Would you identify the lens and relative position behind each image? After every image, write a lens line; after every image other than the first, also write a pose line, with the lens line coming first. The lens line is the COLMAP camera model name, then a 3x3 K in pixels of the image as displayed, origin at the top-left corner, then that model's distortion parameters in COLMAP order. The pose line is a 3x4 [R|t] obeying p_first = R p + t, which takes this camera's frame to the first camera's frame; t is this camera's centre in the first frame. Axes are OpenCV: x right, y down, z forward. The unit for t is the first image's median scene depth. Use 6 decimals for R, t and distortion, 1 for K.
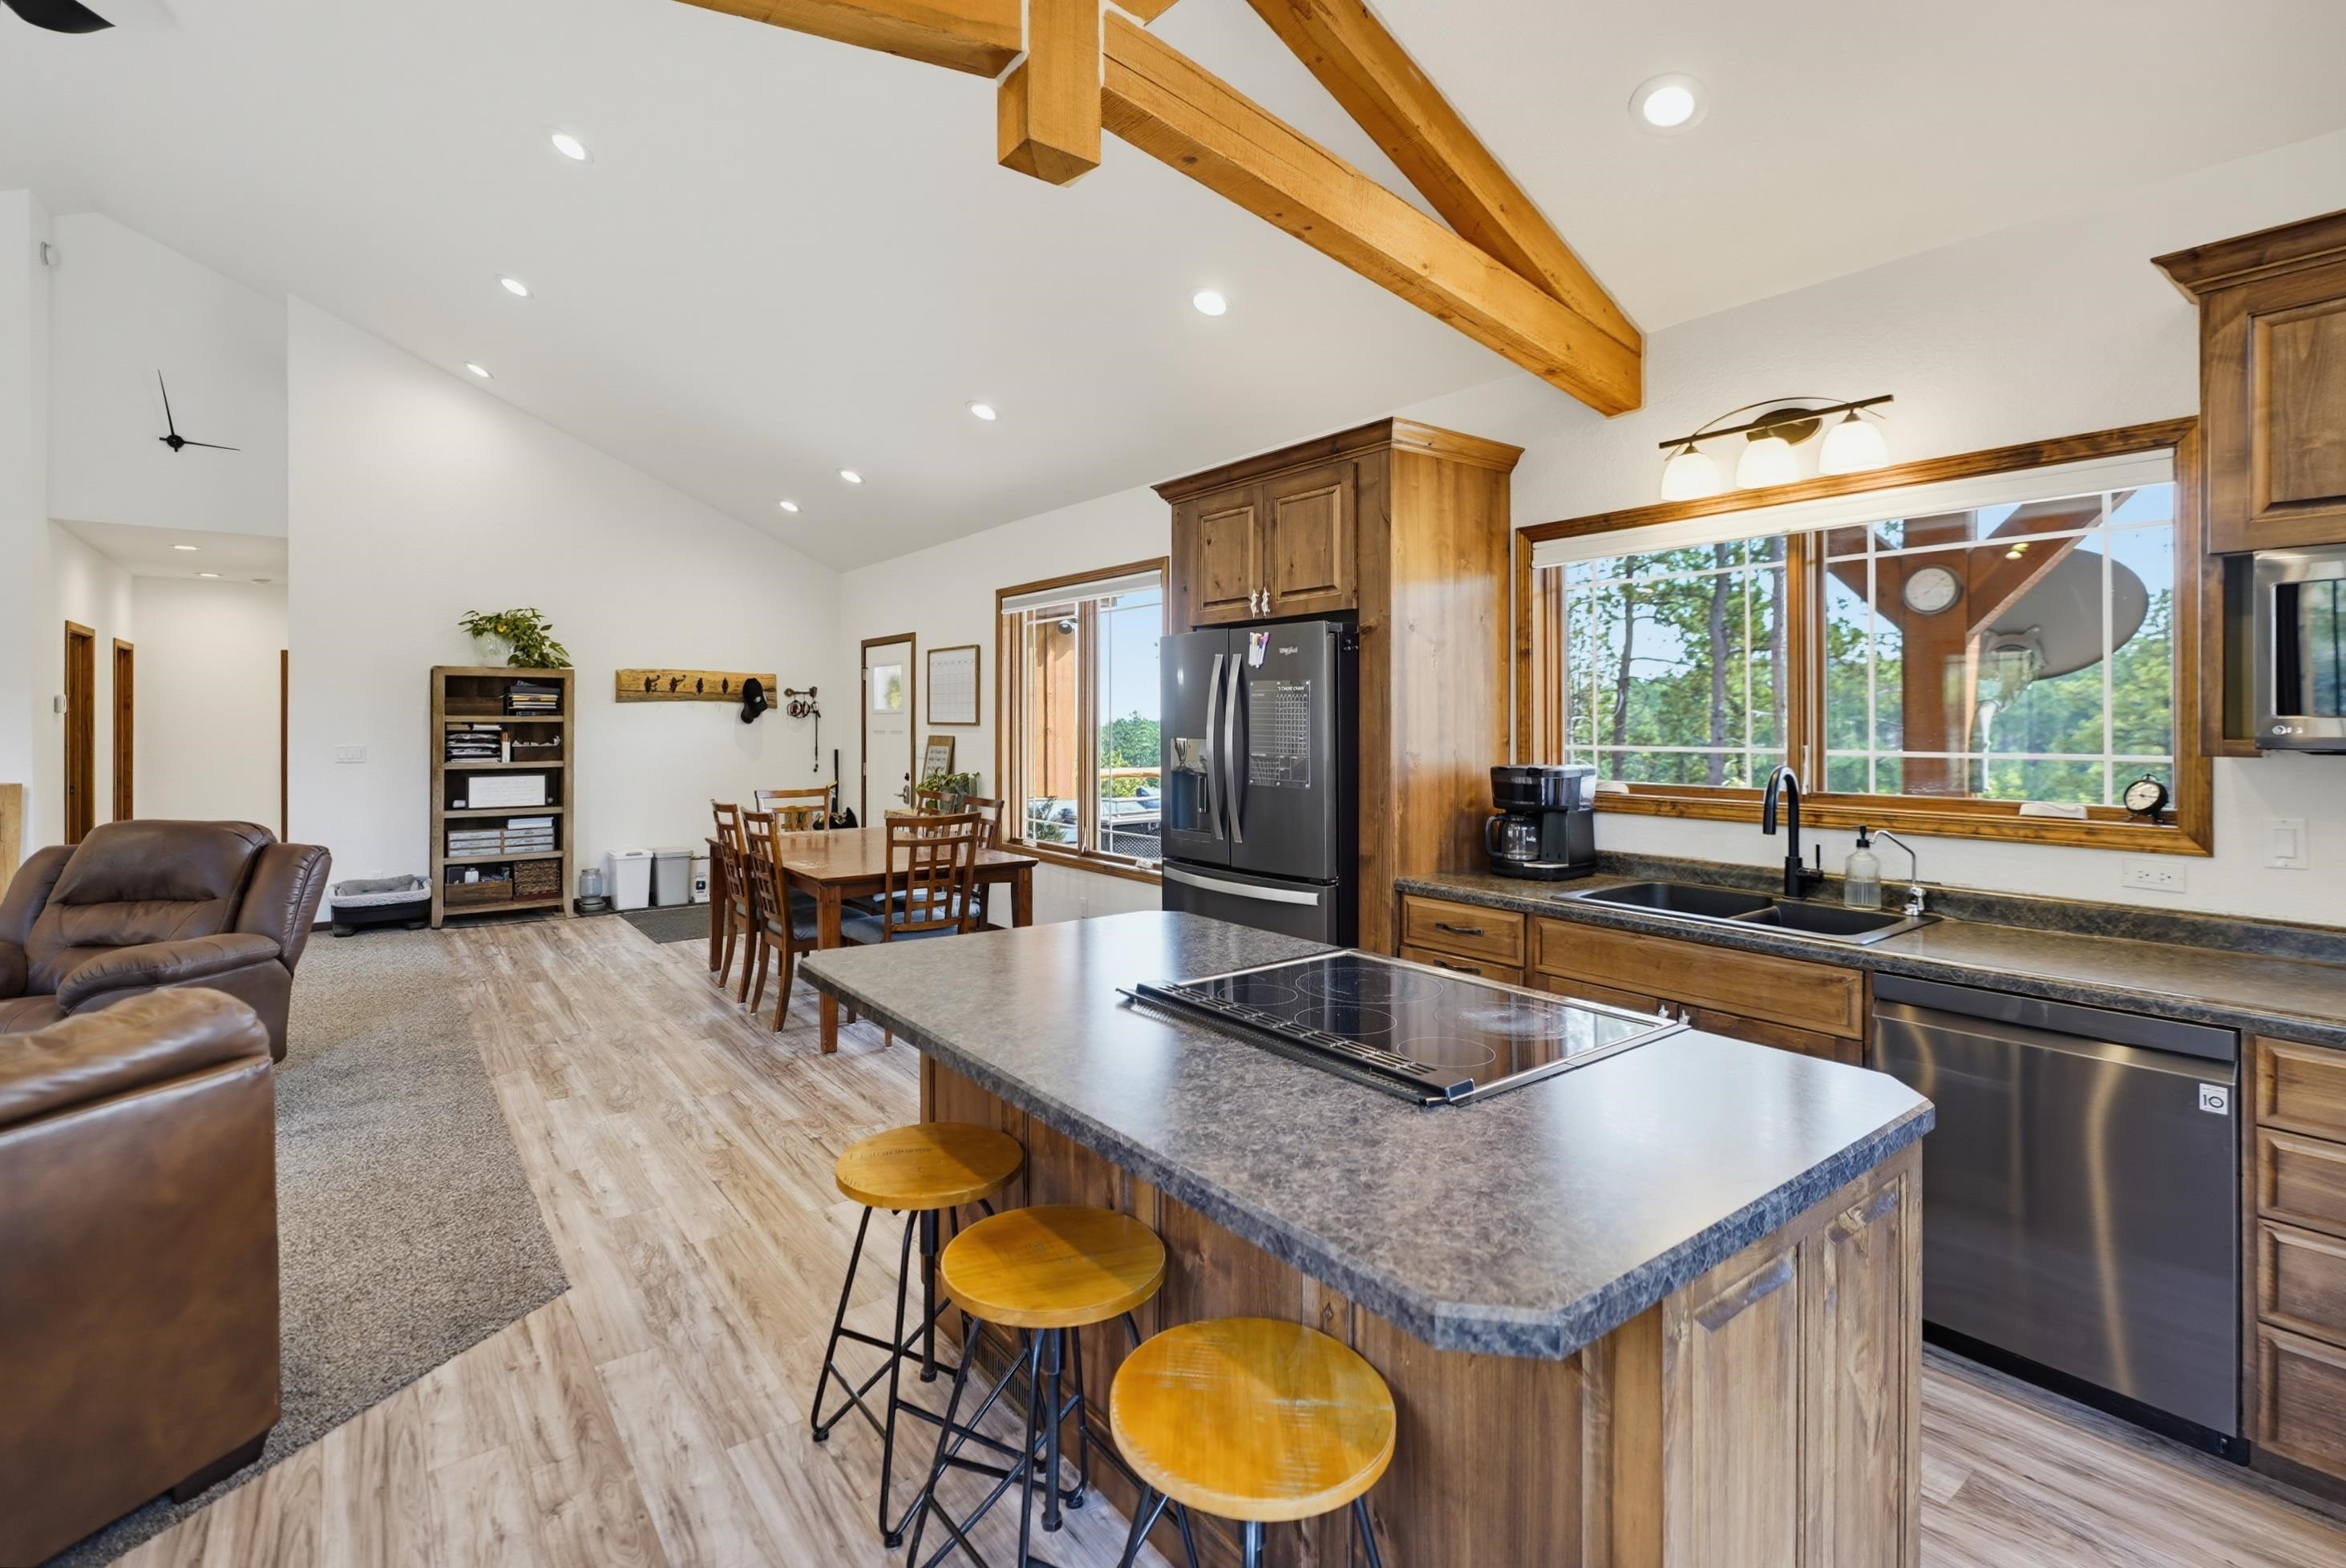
lens RADIAL K [[1067.5, 0, 1169.6], [0, 1067.5, 720.1], [0, 0, 1]] dist [-0.000186, 0.000093]
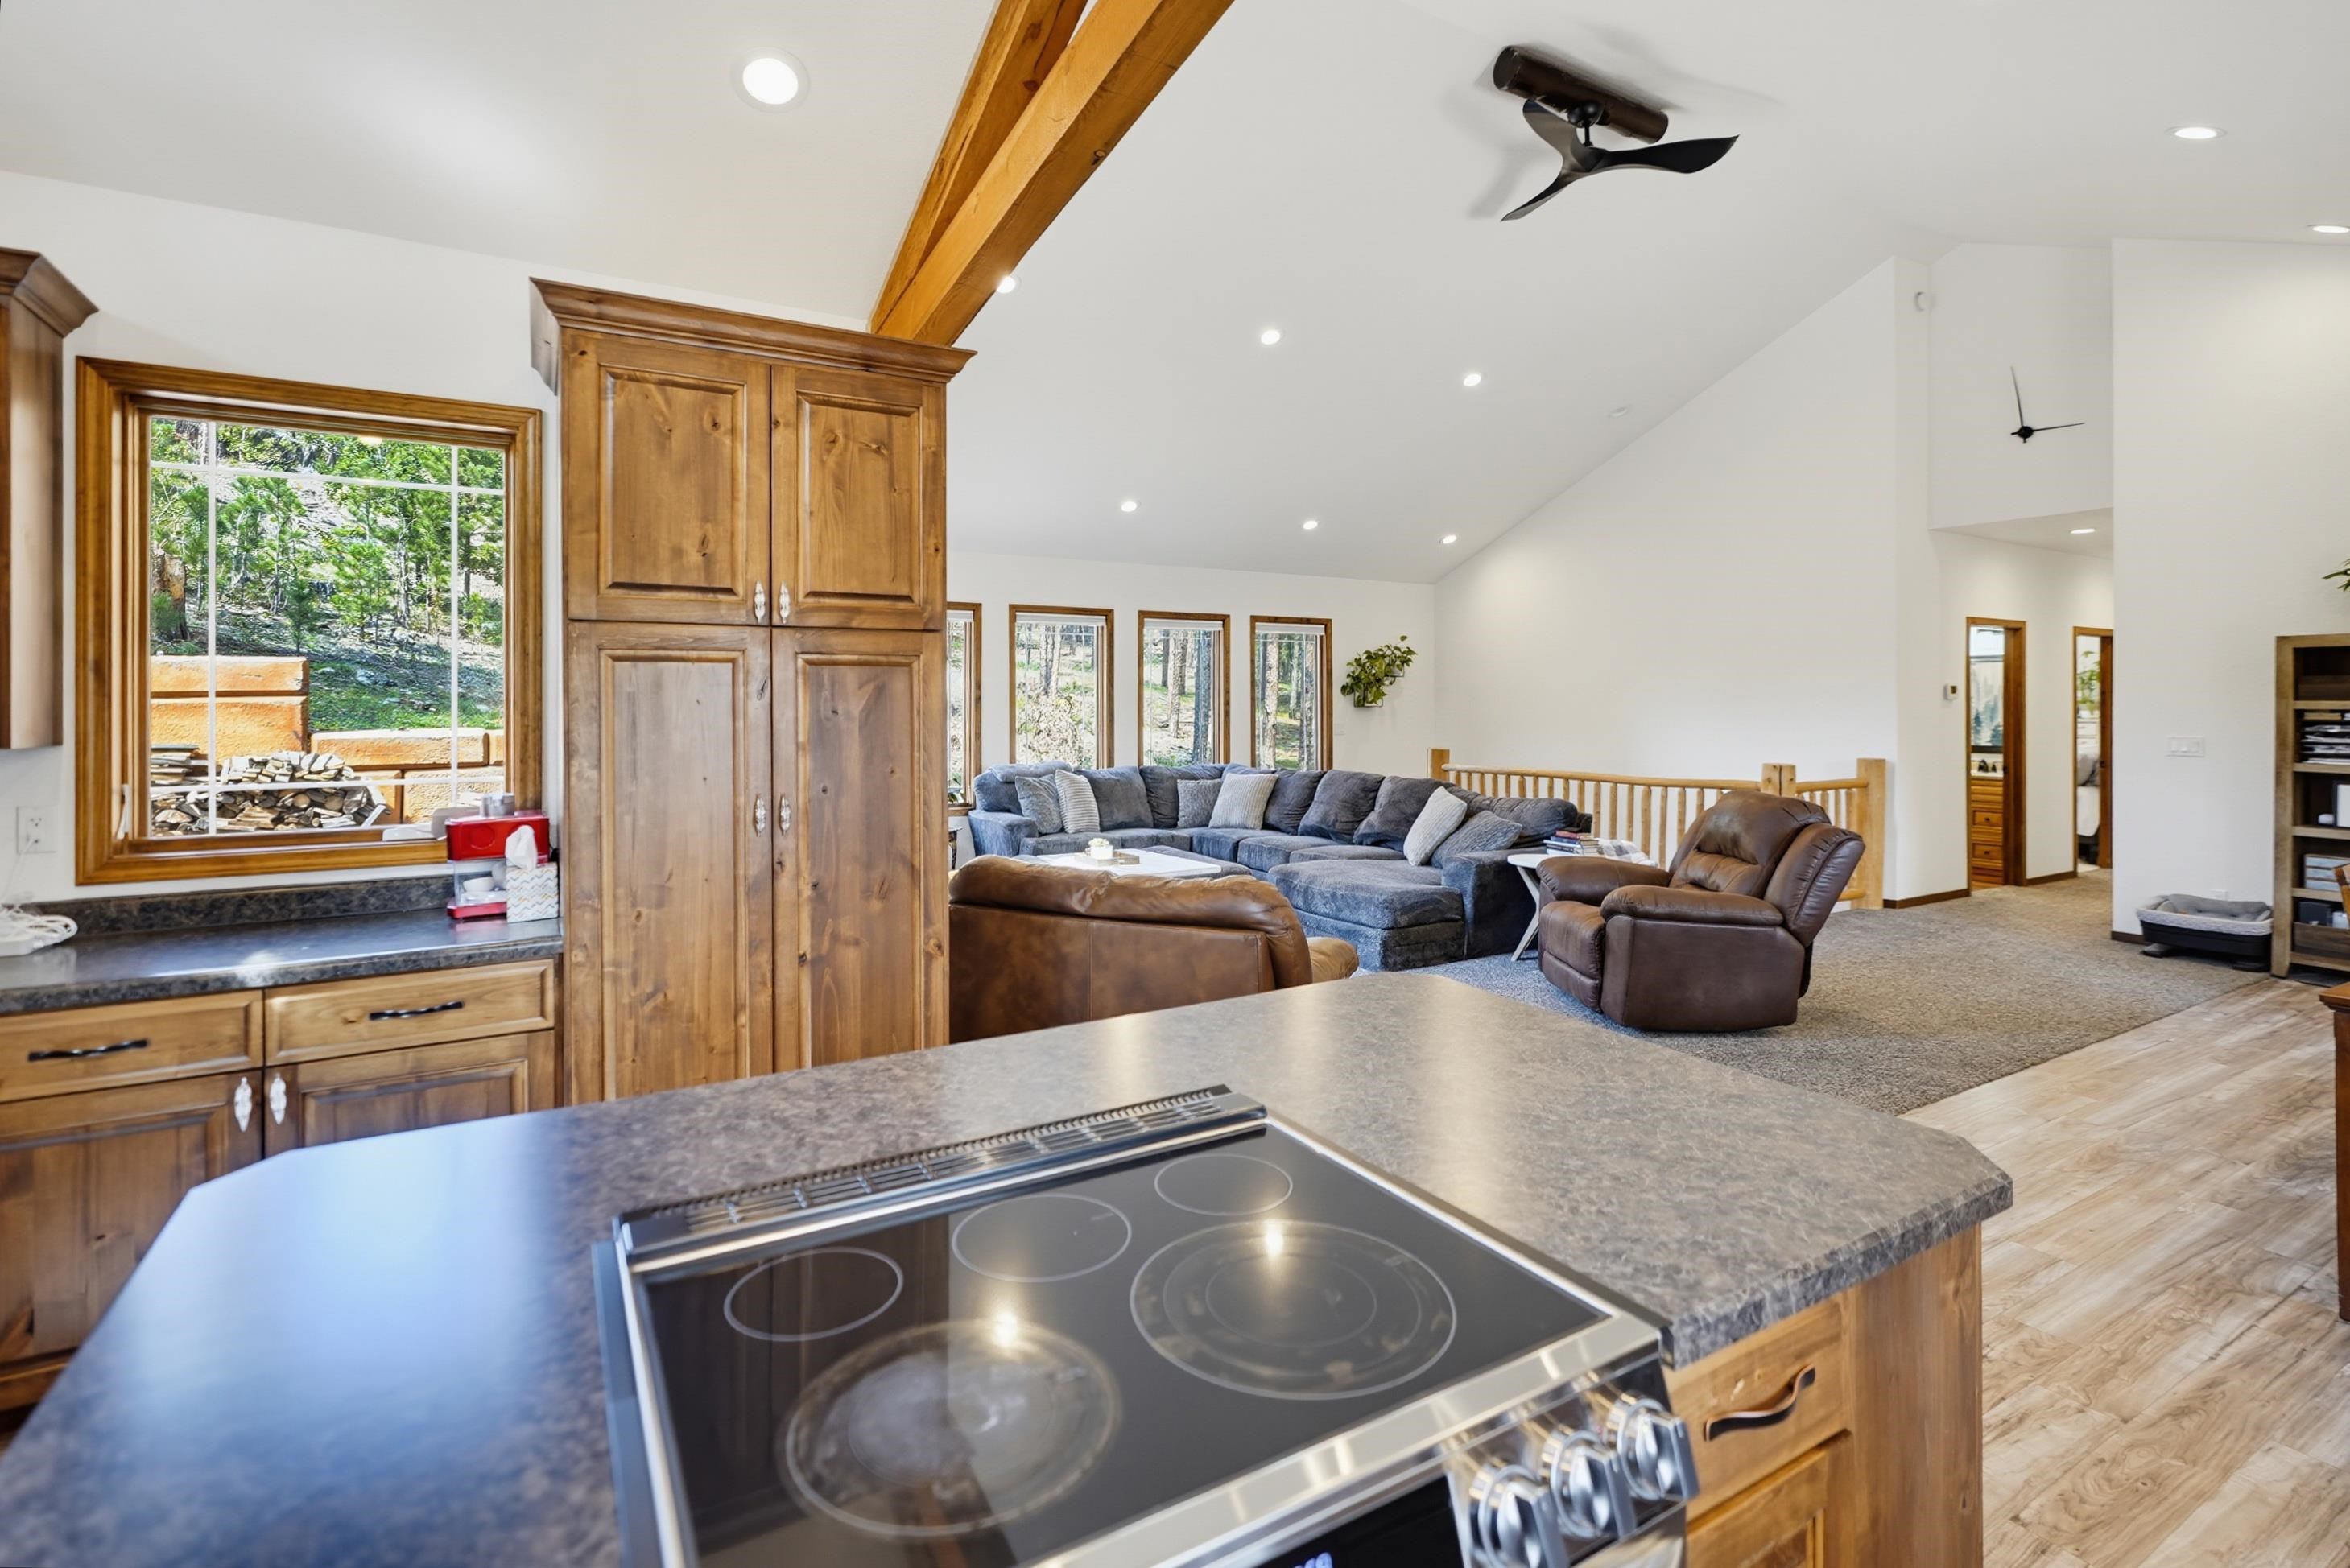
lens RADIAL K [[1097.3, 0, 1172.5], [0, 1097.3, 703.1], [0, 0, 1]] dist [-0.000224, 0.000115]
pose [[-0.122322, -0.001657, -0.992489, 0.229414], [-0.000054, 0.999999, -0.001663, -0.001228], [0.992491, -0.000150, -0.122322, 0.352736]]
